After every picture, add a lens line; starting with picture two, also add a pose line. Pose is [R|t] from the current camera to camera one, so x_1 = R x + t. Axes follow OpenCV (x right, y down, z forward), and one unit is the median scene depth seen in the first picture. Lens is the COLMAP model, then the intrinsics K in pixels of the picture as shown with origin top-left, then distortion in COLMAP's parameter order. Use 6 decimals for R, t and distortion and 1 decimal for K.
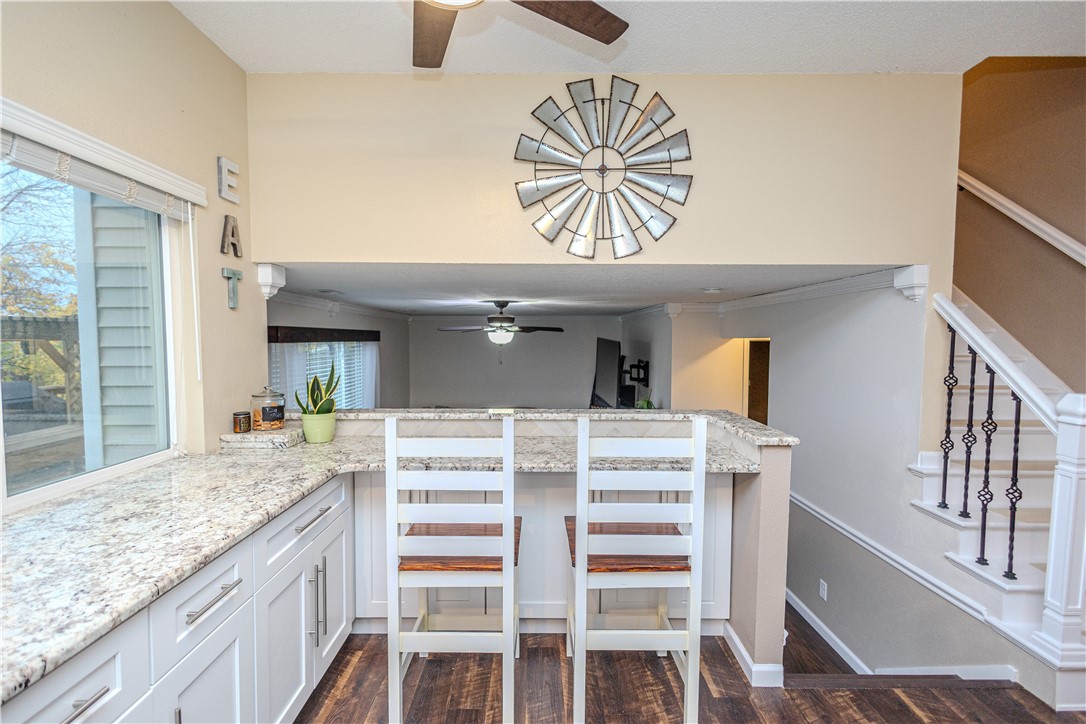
lens RADIAL K [[505.4, 0, 546.3], [0, 505.4, 363.6], [0, 0, 1]] dist [0.016401, -0.005507]
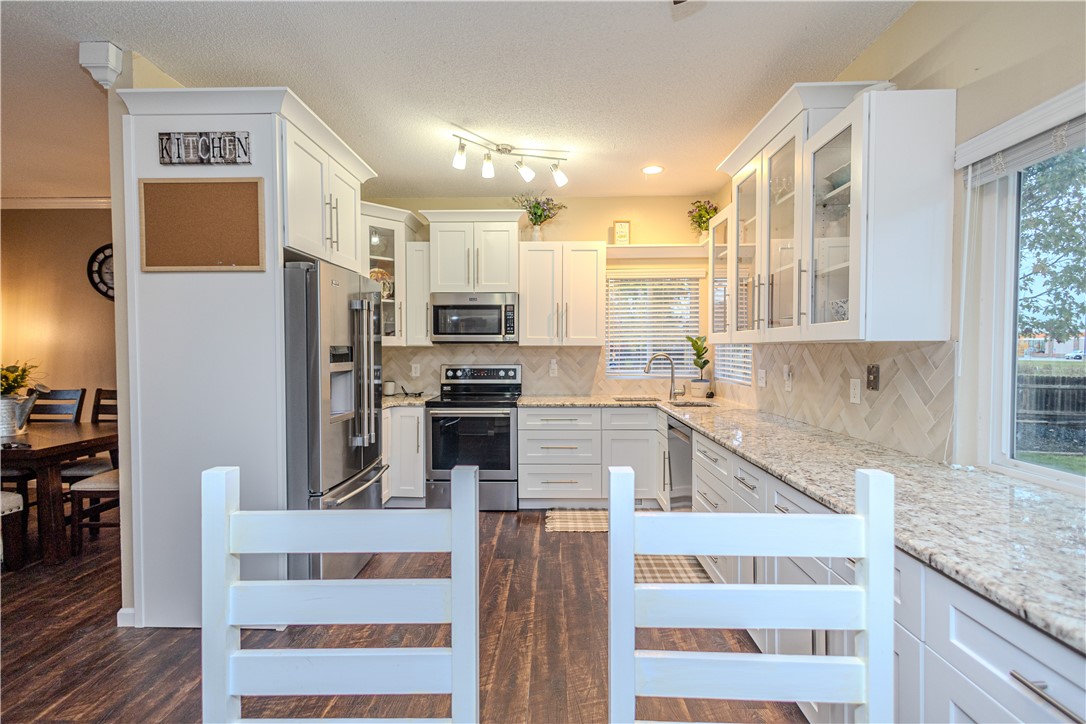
lens RADIAL K [[505.4, 0, 540.6], [0, 505.4, 362.2], [0, 0, 1]] dist [0.016401, -0.005507]
pose [[-0.999429, -0.001189, 0.033766, -0.010892], [0.001549, 0.996718, 0.080932, -0.020616], [-0.033752, 0.080938, -0.996147, 1.011255]]
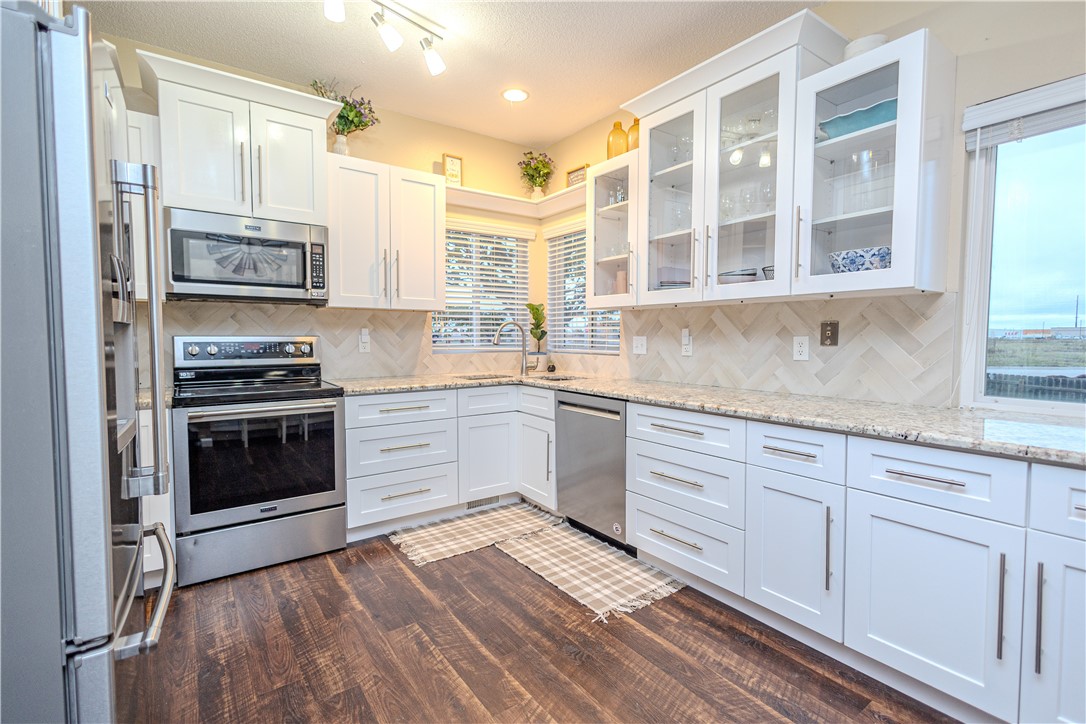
lens RADIAL K [[505.4, 0, 545.6], [0, 505.4, 360.6], [0, 0, 1]] dist [0.016401, -0.005507]
pose [[-0.815178, 0.026969, -0.578582, 0.389525], [-0.033217, 0.995095, 0.093185, 0.060466], [0.578257, 0.095181, -0.810284, 0.551841]]
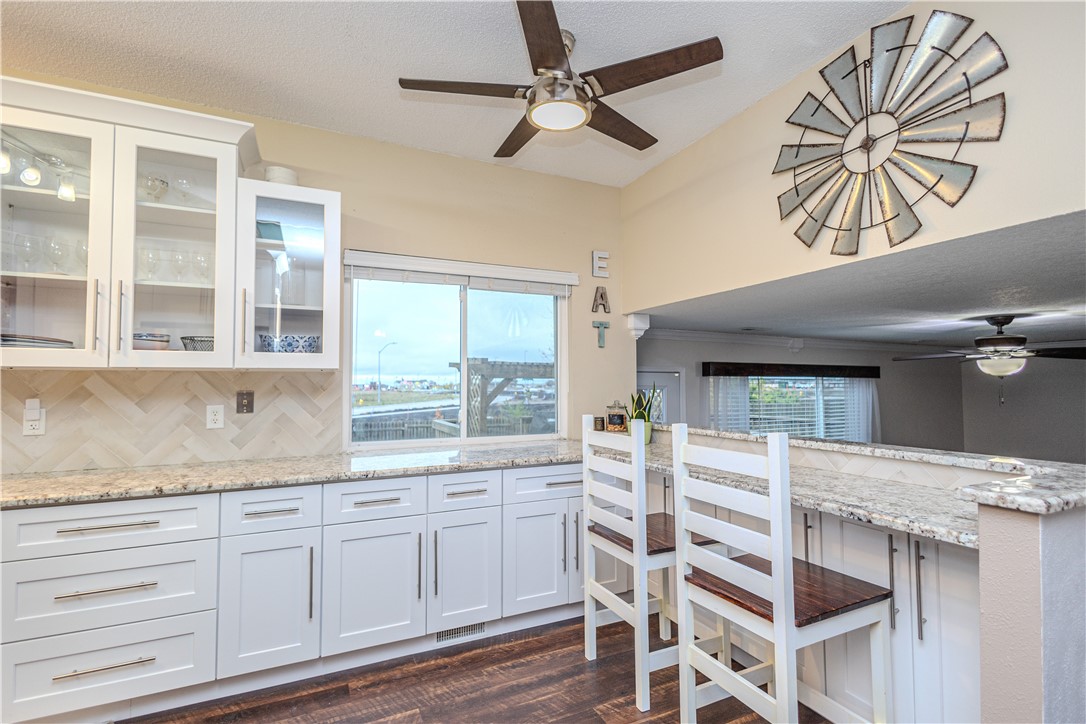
lens RADIAL K [[505.4, 0, 540.3], [0, 505.4, 364.5], [0, 0, 1]] dist [0.016401, -0.005507]
pose [[0.416582, -0.043018, -0.908080, 0.618415], [-0.043427, 0.996798, -0.067143, 0.047828], [0.908060, 0.067406, 0.413380, 0.209628]]
